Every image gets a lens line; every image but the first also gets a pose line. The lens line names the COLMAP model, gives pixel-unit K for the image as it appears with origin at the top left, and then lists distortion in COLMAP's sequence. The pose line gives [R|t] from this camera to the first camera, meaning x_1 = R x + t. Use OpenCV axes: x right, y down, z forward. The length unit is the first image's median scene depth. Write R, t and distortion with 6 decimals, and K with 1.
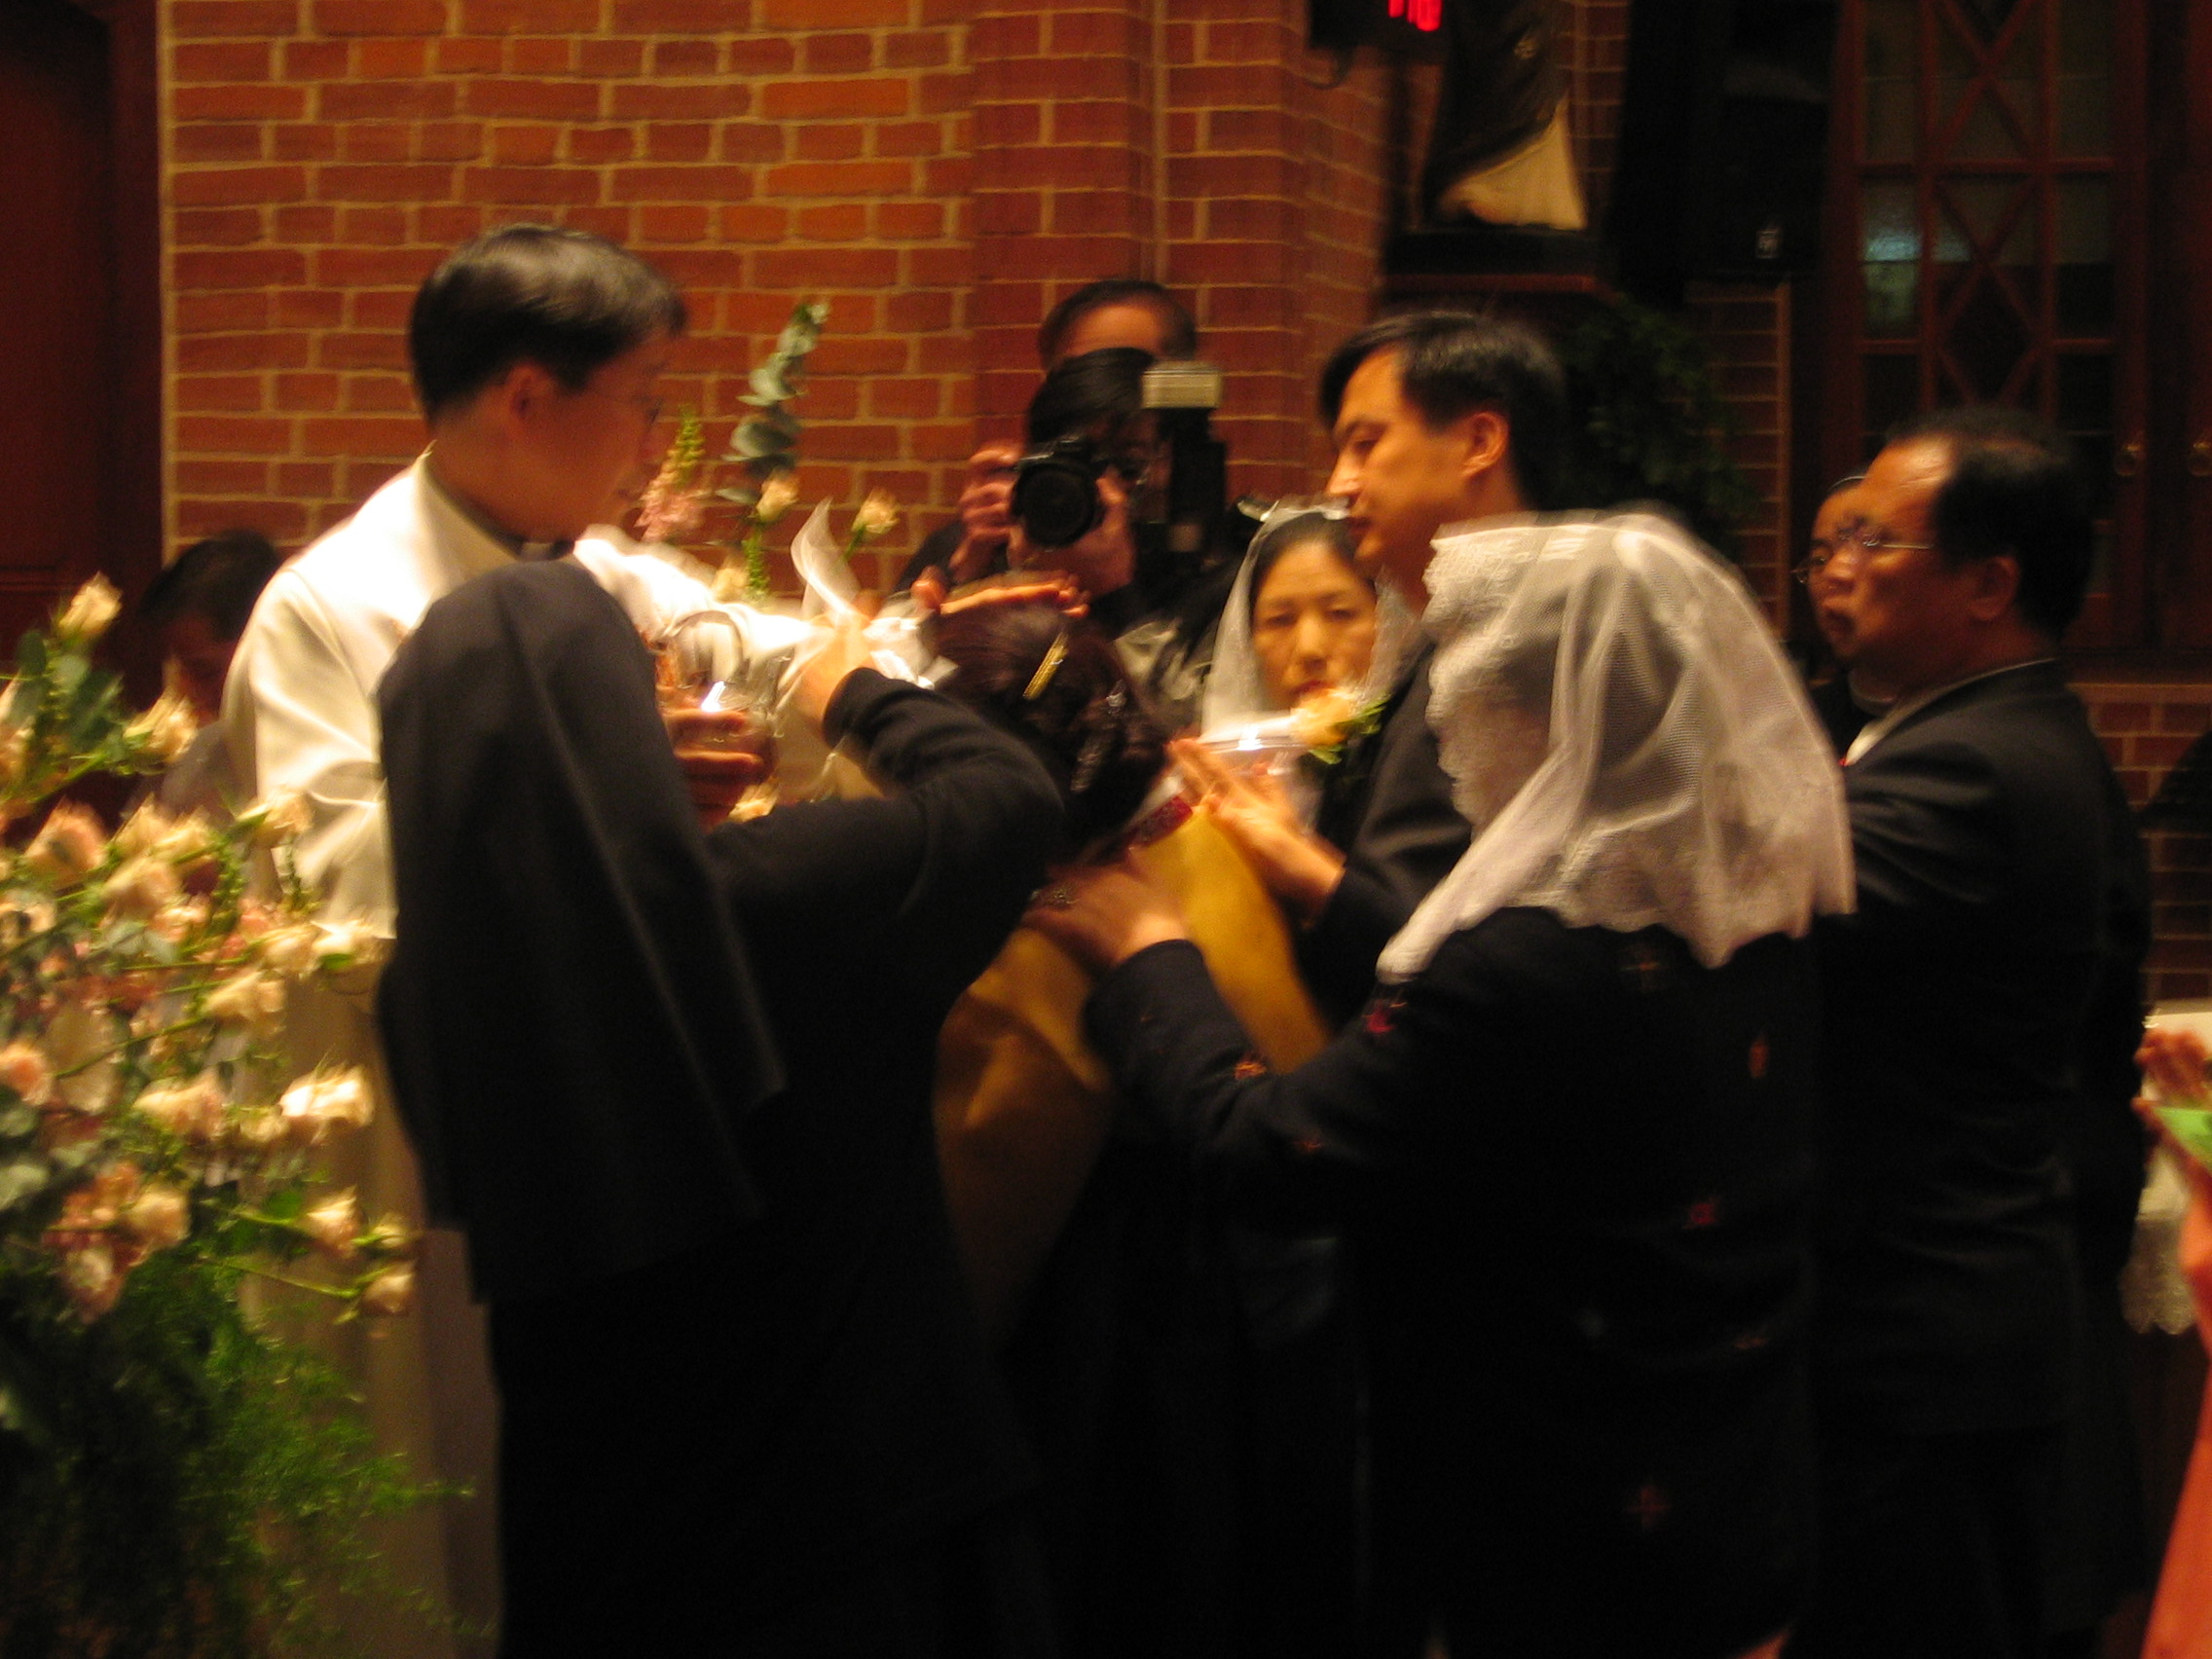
lens RADIAL K [[5116.3, 0, 1104.7], [0, 5116.3, 829.4], [0, 0, 1]] dist [0.202913, 0.000000]
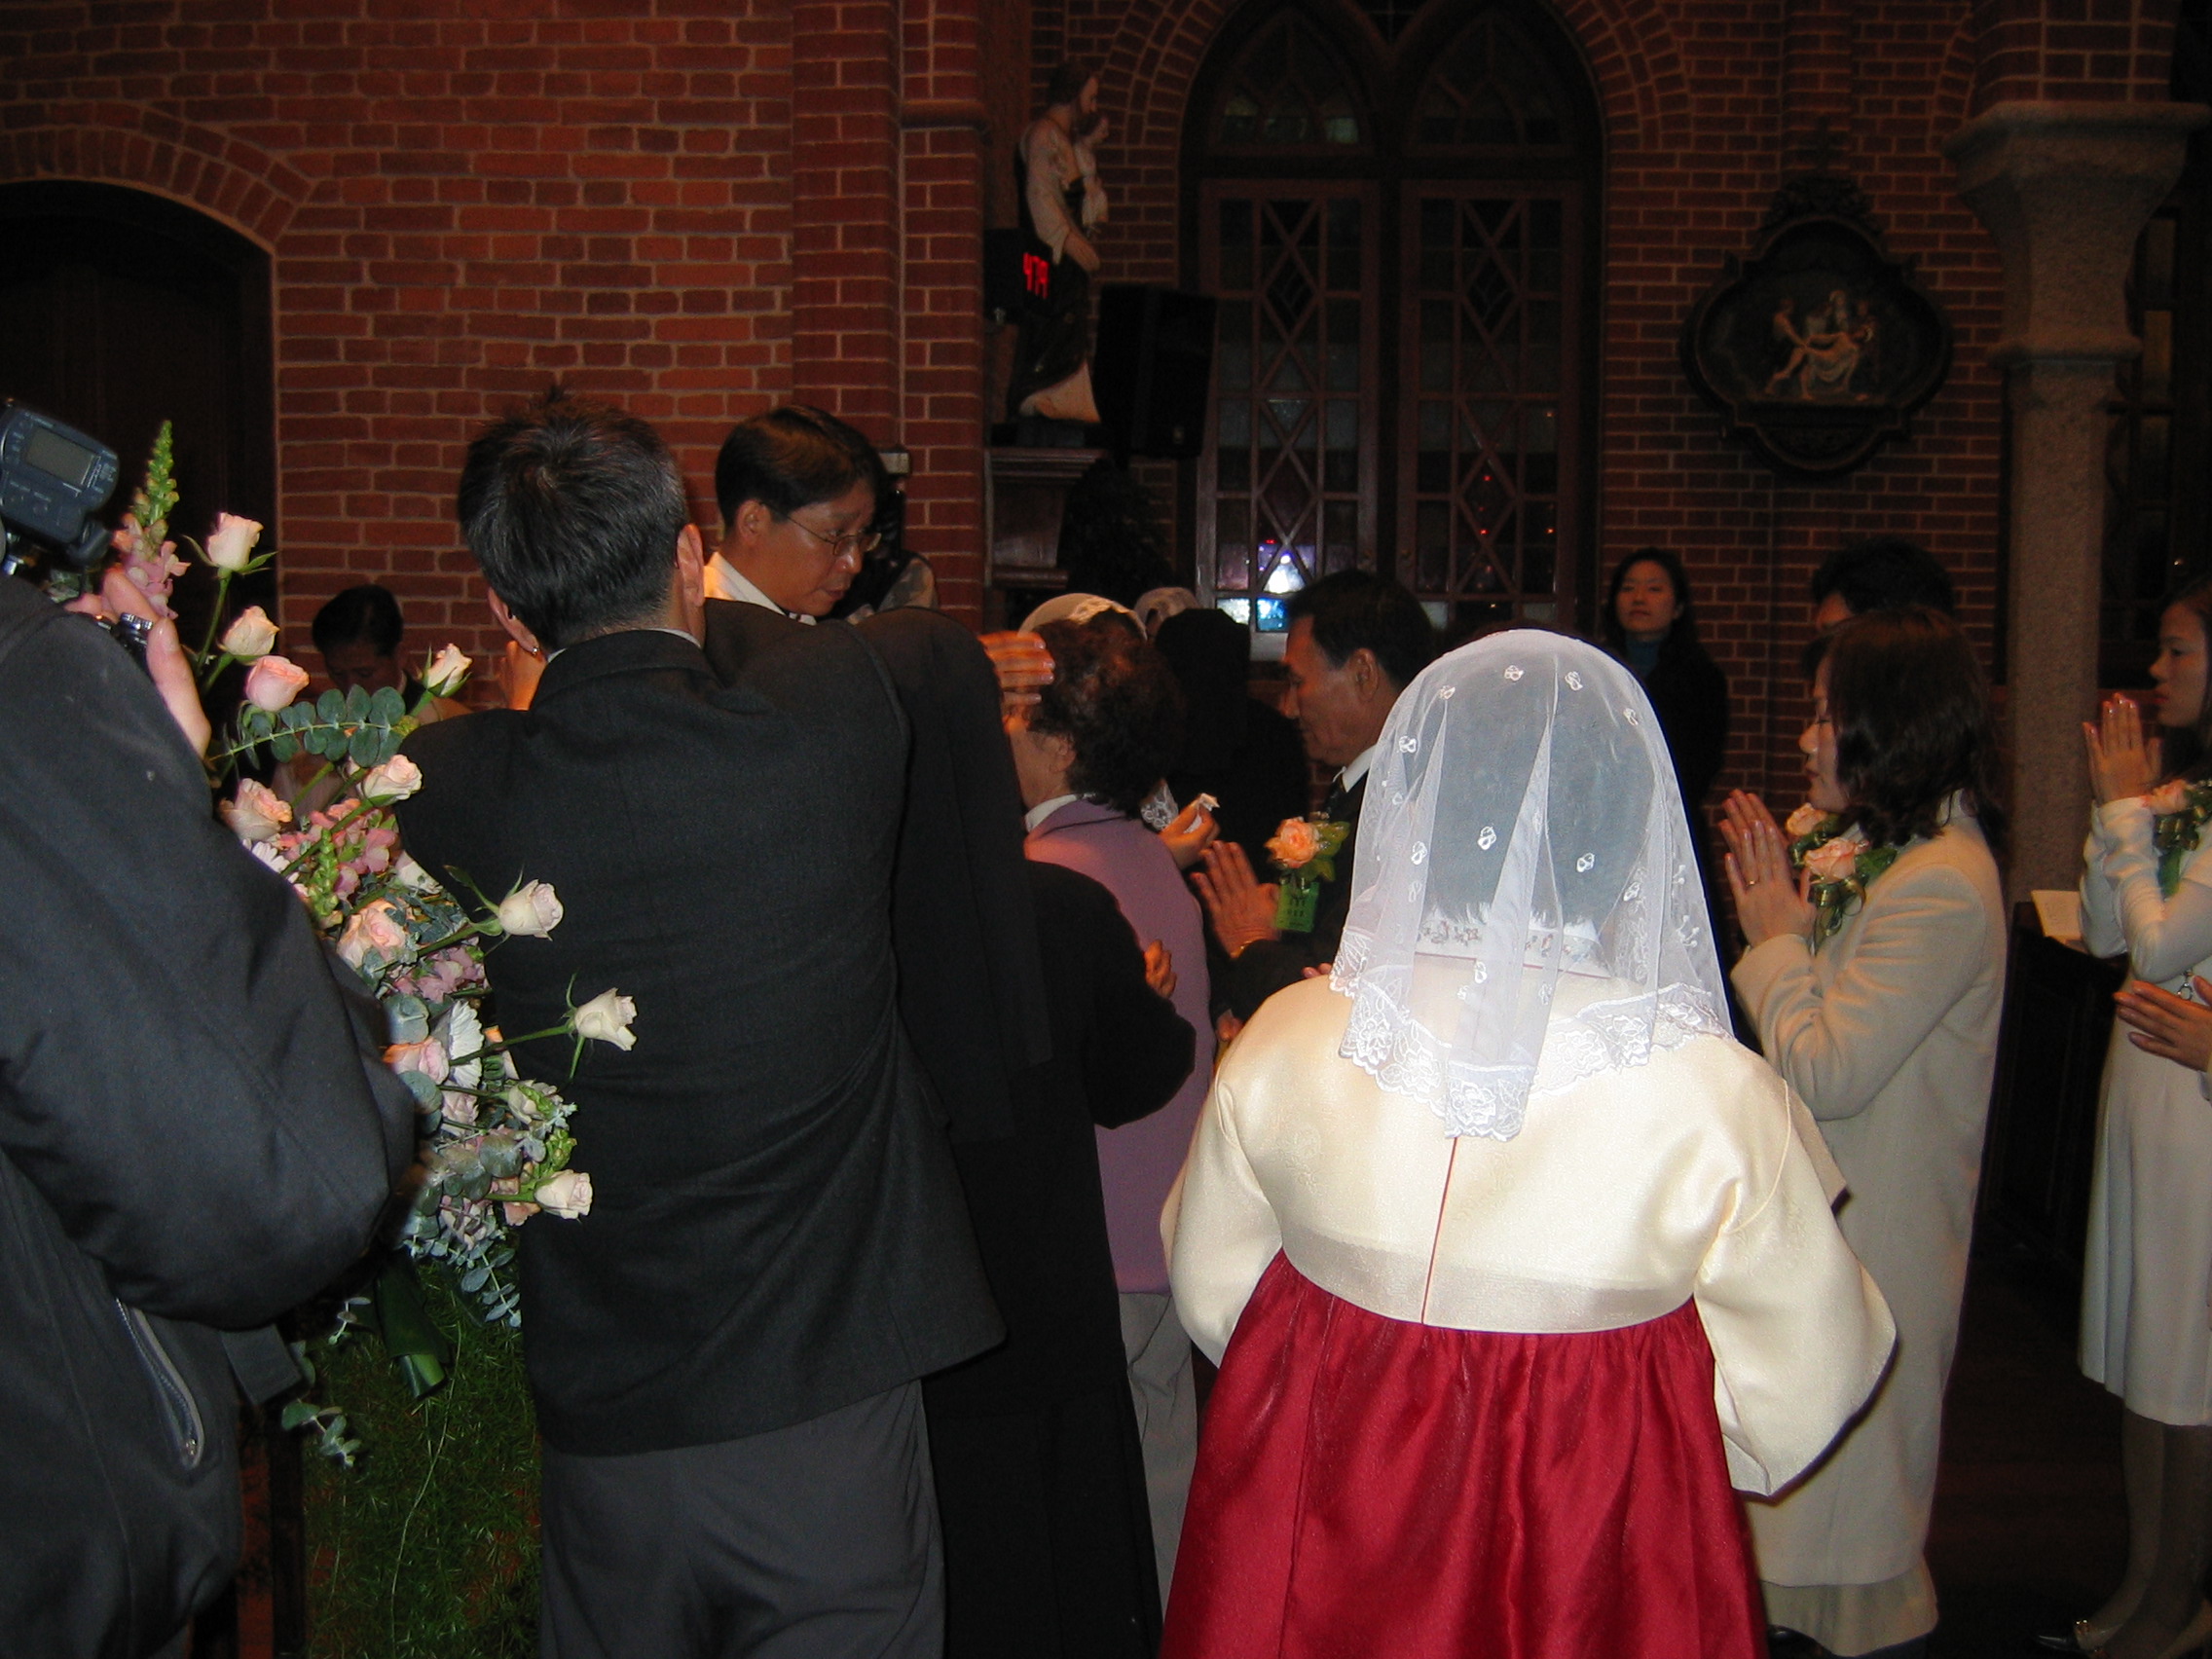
lens RADIAL K [[2457.9, 0, 1112.4], [0, 2457.9, 829.2], [0, 0, 1]] dist [0.009823, 0.000000]
pose [[0.982770, -0.011343, 0.184486, -0.069887], [0.003804, 0.999145, 0.041165, -0.014761], [-0.184795, -0.039754, 0.981973, 0.198192]]
